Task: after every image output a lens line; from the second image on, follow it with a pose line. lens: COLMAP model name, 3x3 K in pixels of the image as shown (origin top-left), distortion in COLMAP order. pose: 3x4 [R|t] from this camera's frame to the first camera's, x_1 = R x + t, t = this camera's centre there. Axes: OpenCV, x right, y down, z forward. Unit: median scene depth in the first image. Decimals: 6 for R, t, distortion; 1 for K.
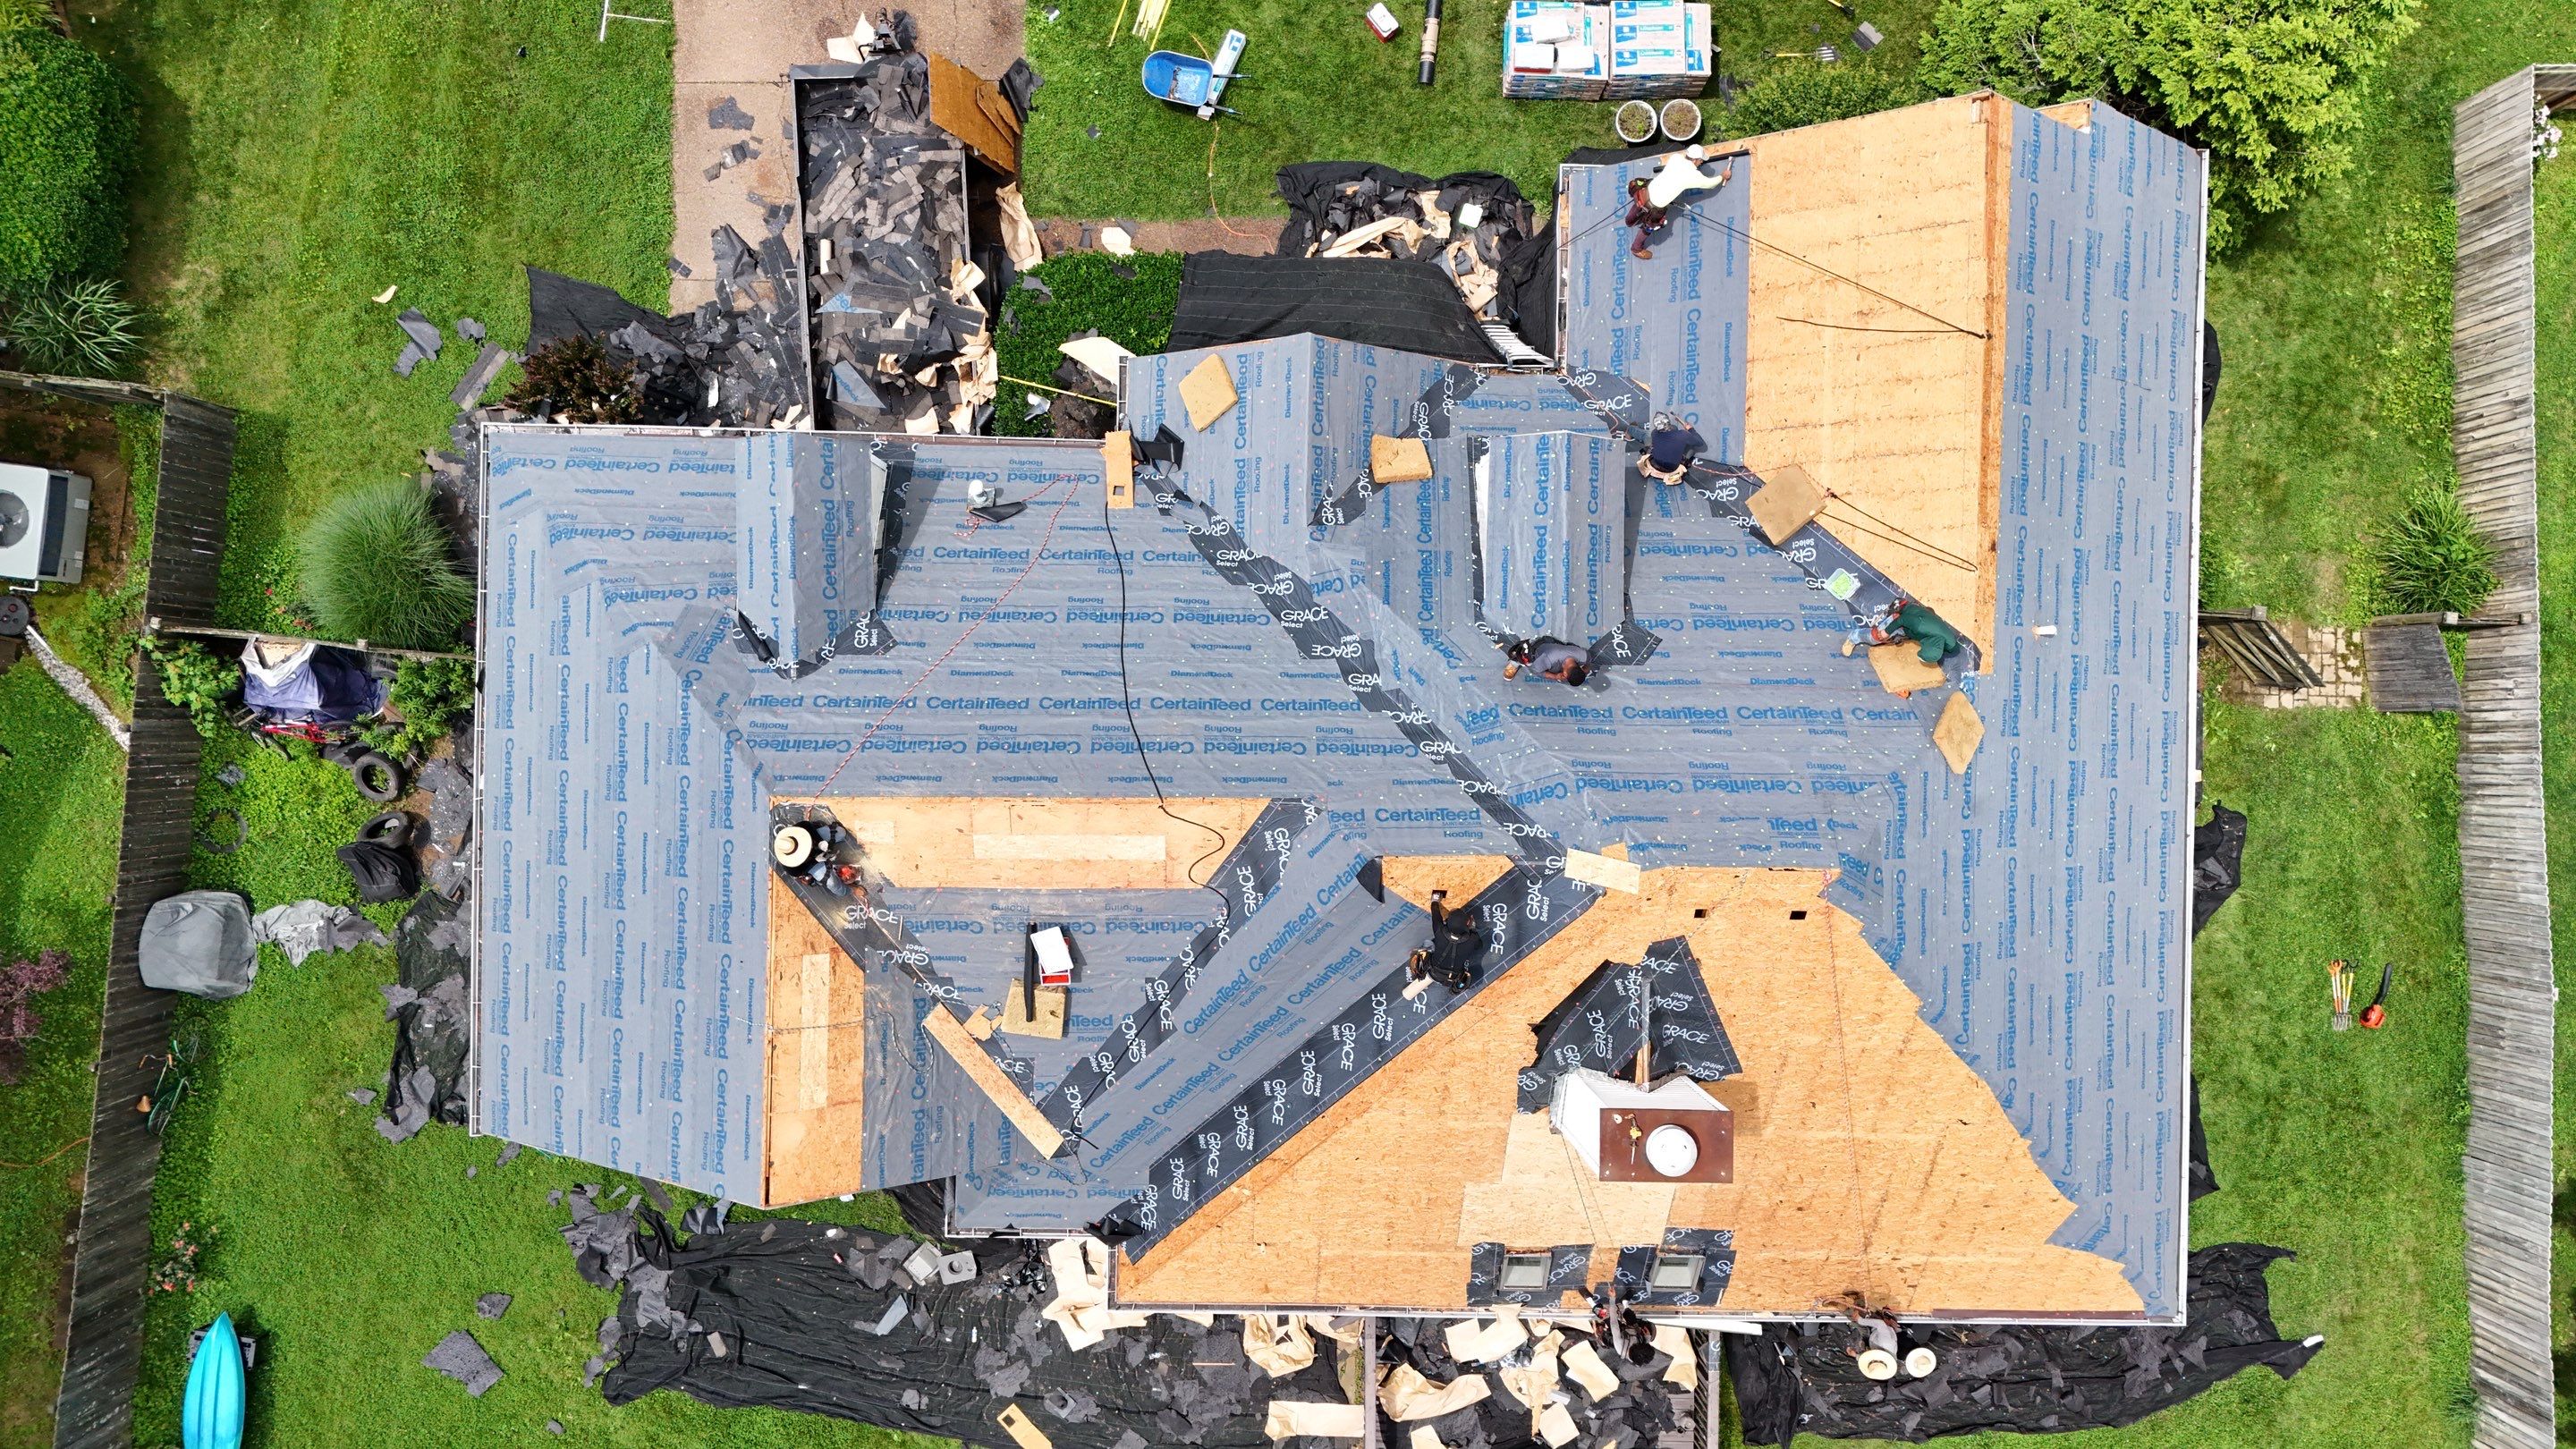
lens RADIAL K [[1892.4, 0, 1288.9], [0, 1892.4, 724.1], [0, 0, 1]] dist [0.081642, -0.079507]
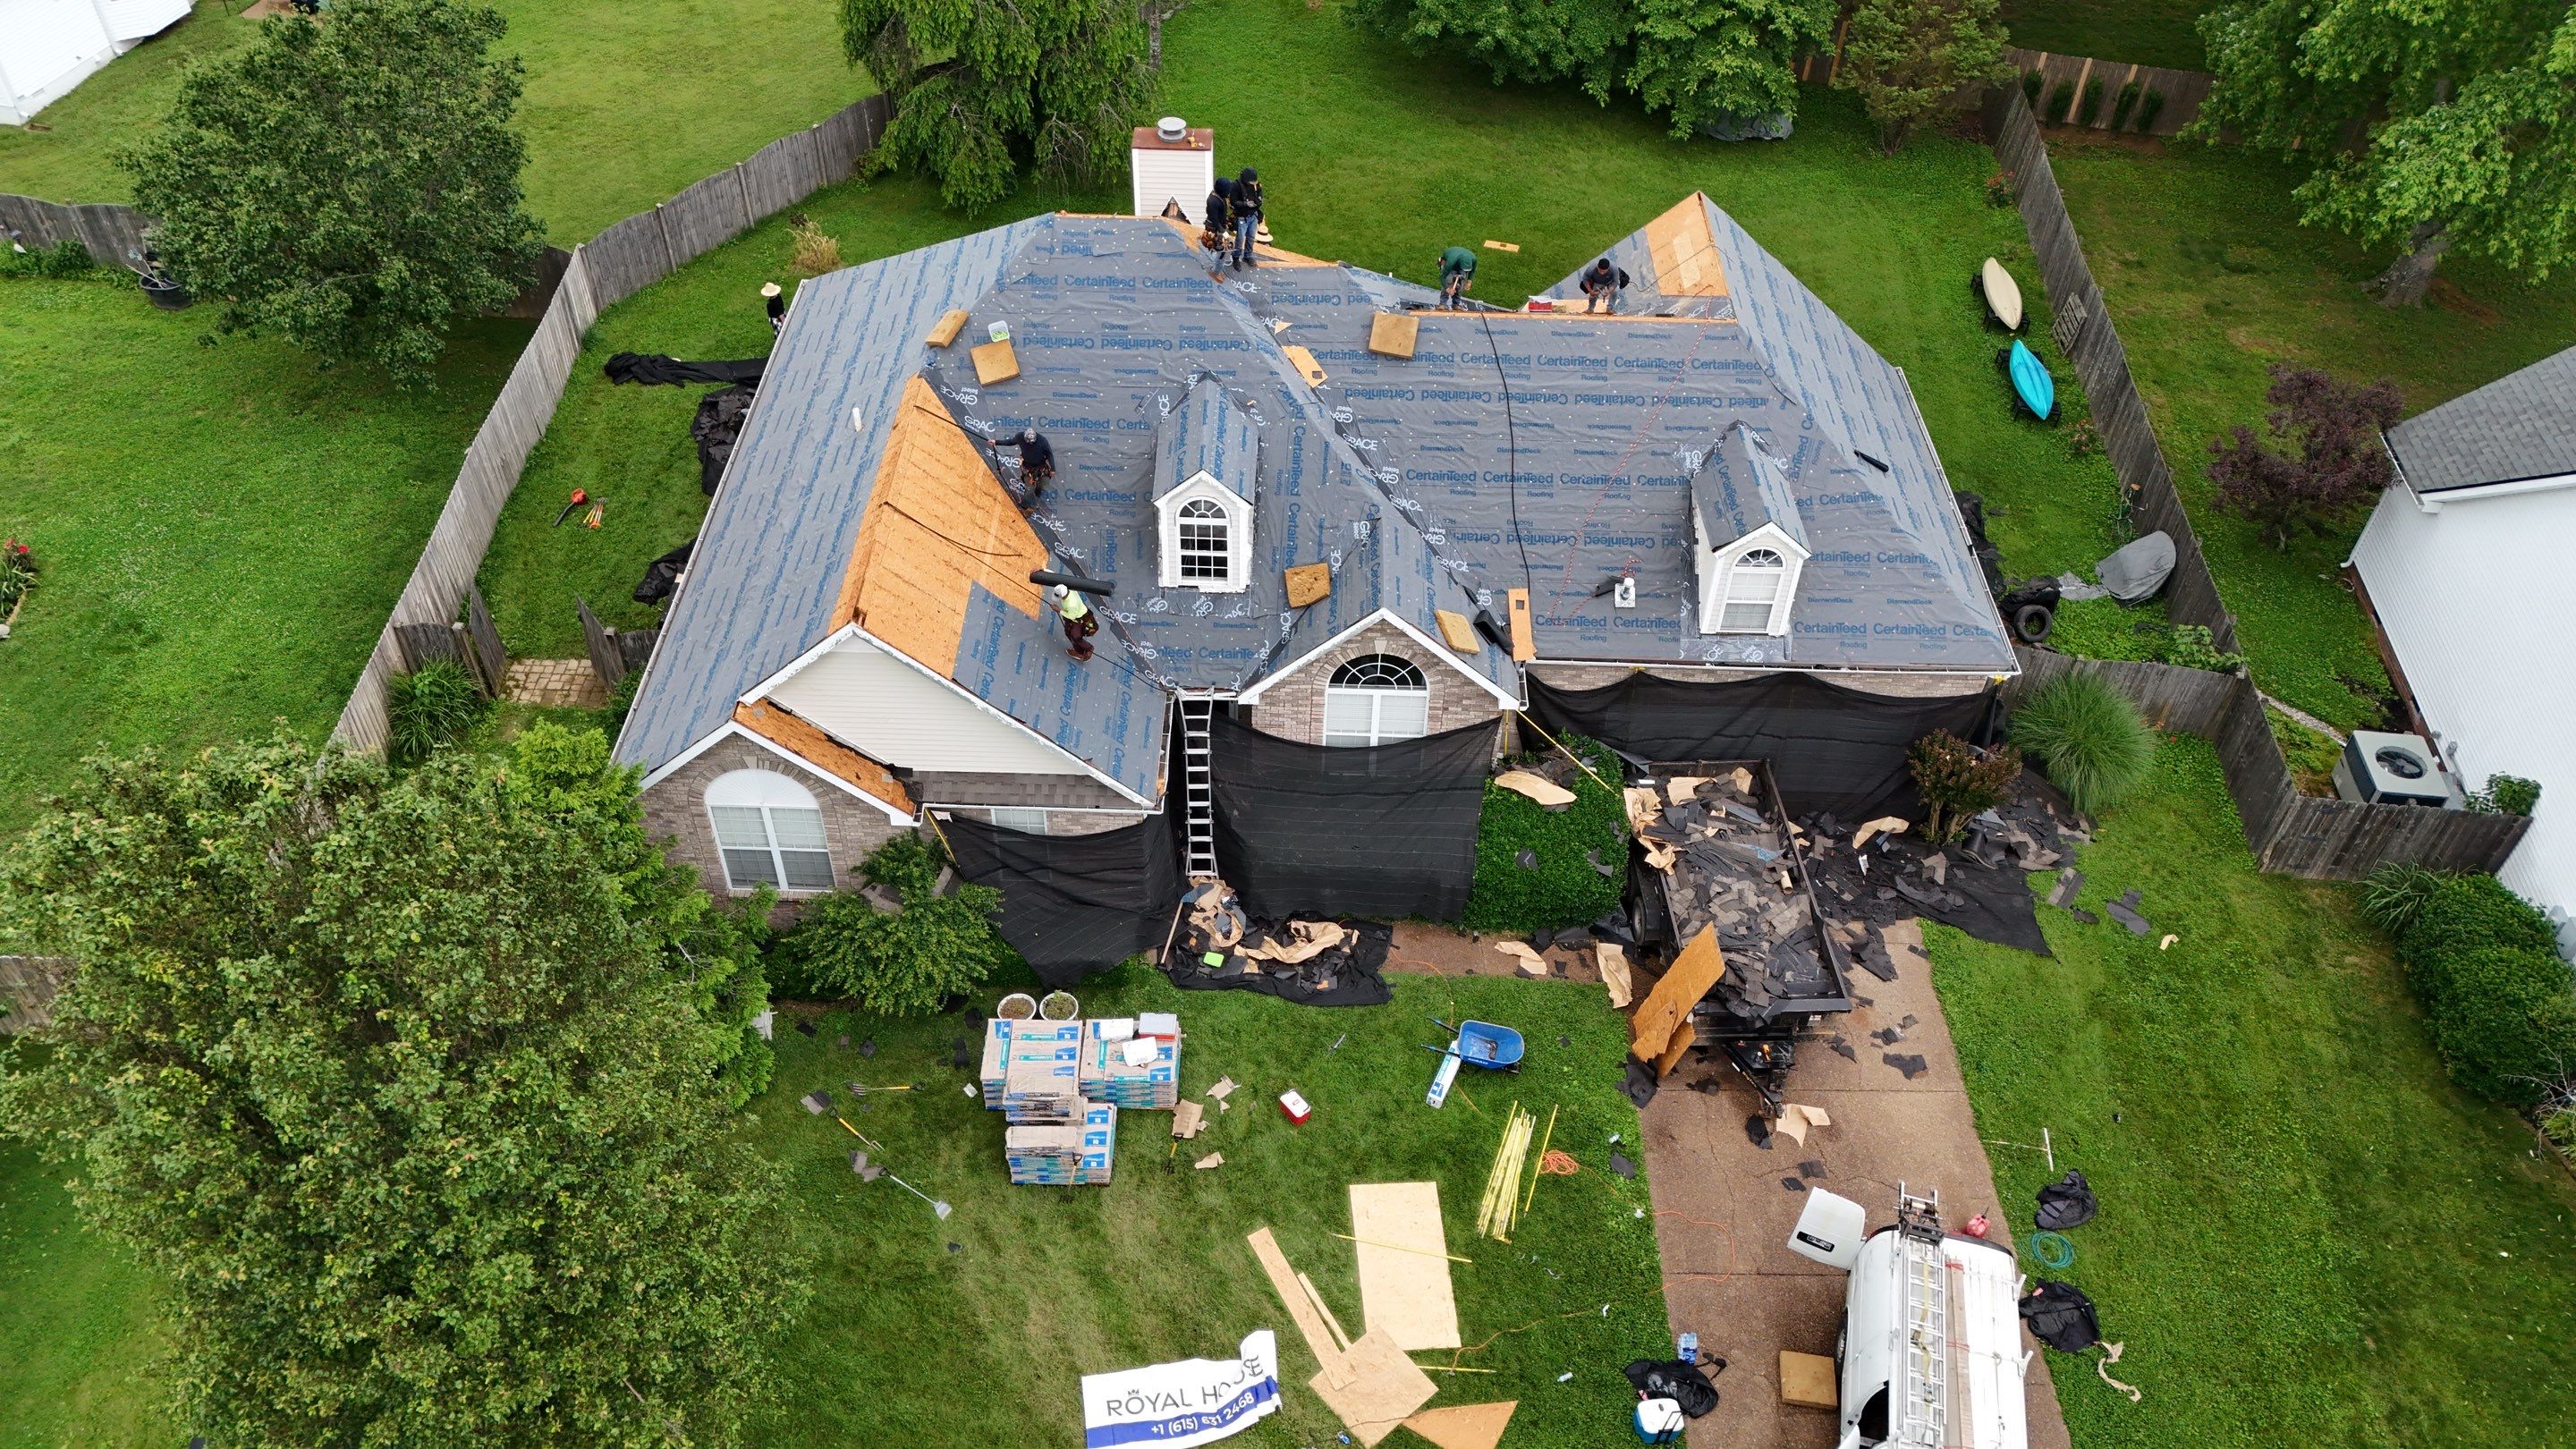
lens RADIAL K [[1892.4, 0, 1288.9], [0, 1892.4, 724.1], [0, 0, 1]] dist [0.081642, -0.079507]
pose [[-0.998816, -0.036248, -0.032440, 0.096175], [0.001453, -0.688818, 0.724933, -0.998719], [-0.048622, 0.724027, 0.688055, 0.154255]]
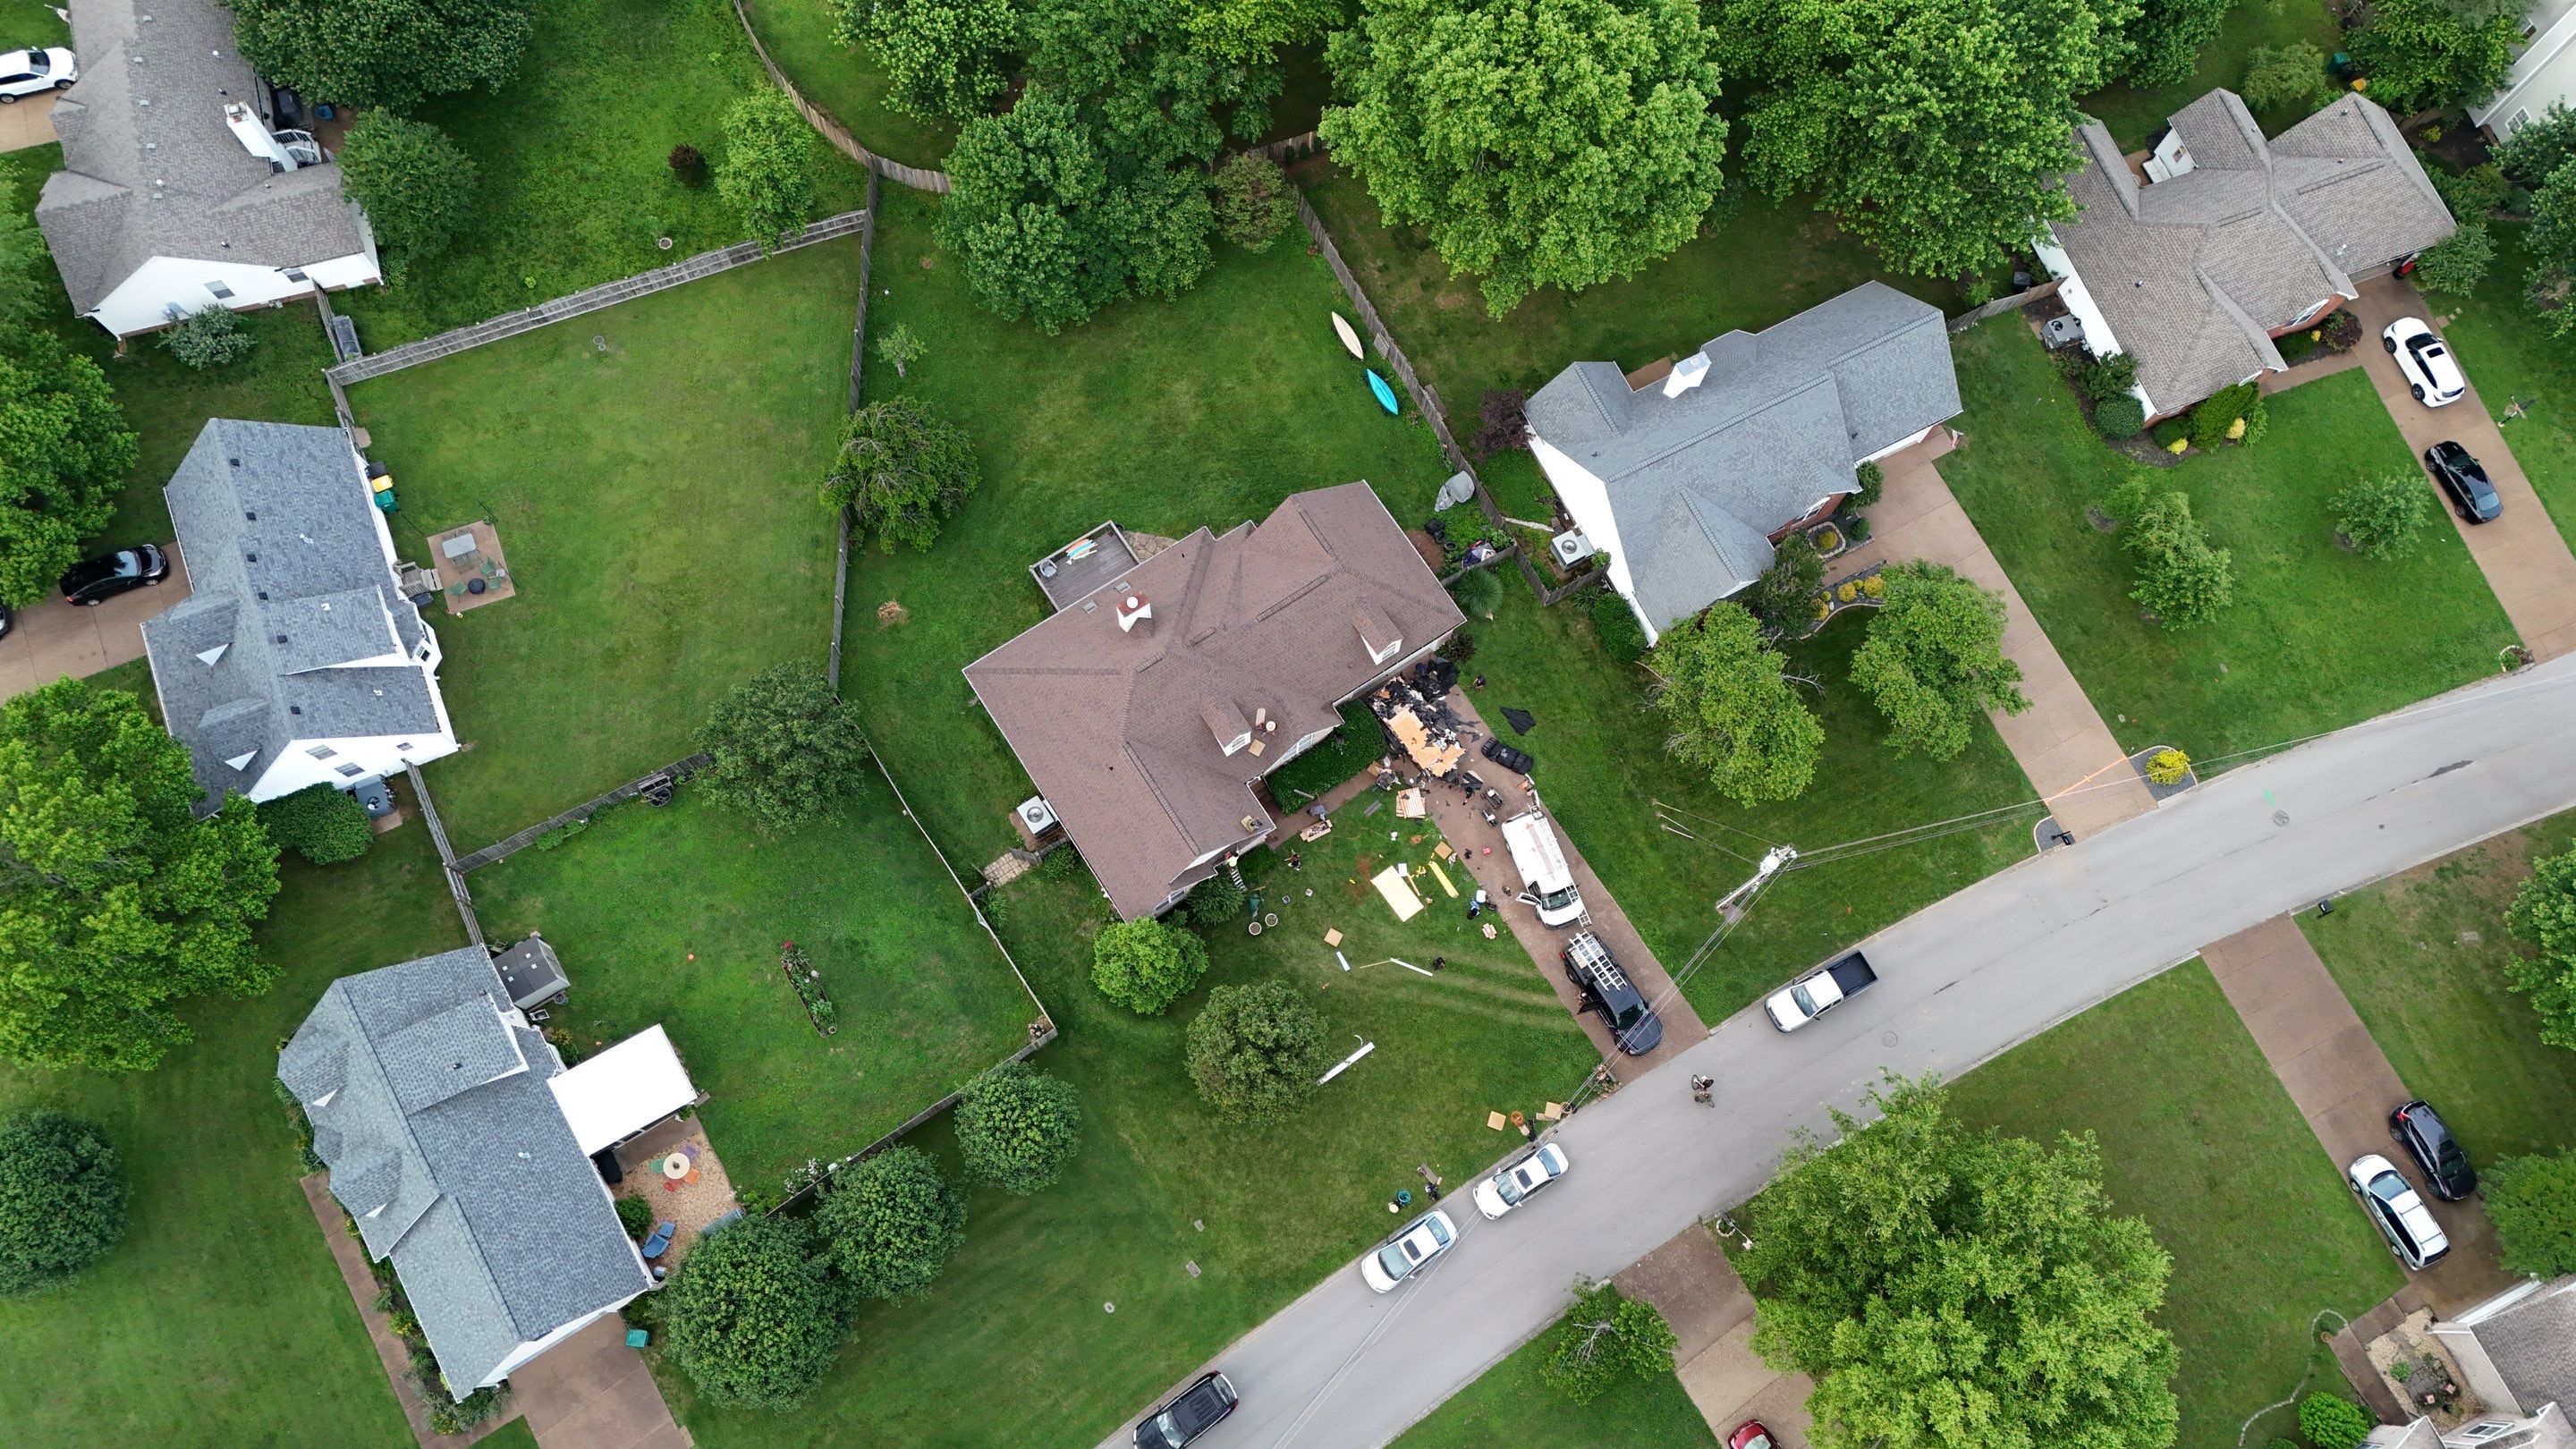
lens RADIAL K [[1892.4, 0, 1288.9], [0, 1892.4, 724.1], [0, 0, 1]] dist [0.081642, -0.079507]
pose [[-0.821552, 0.526526, -0.218684, 0.745868], [-0.567774, -0.790432, 0.229889, -0.904299], [-0.051812, 0.313029, 0.948329, -2.310035]]
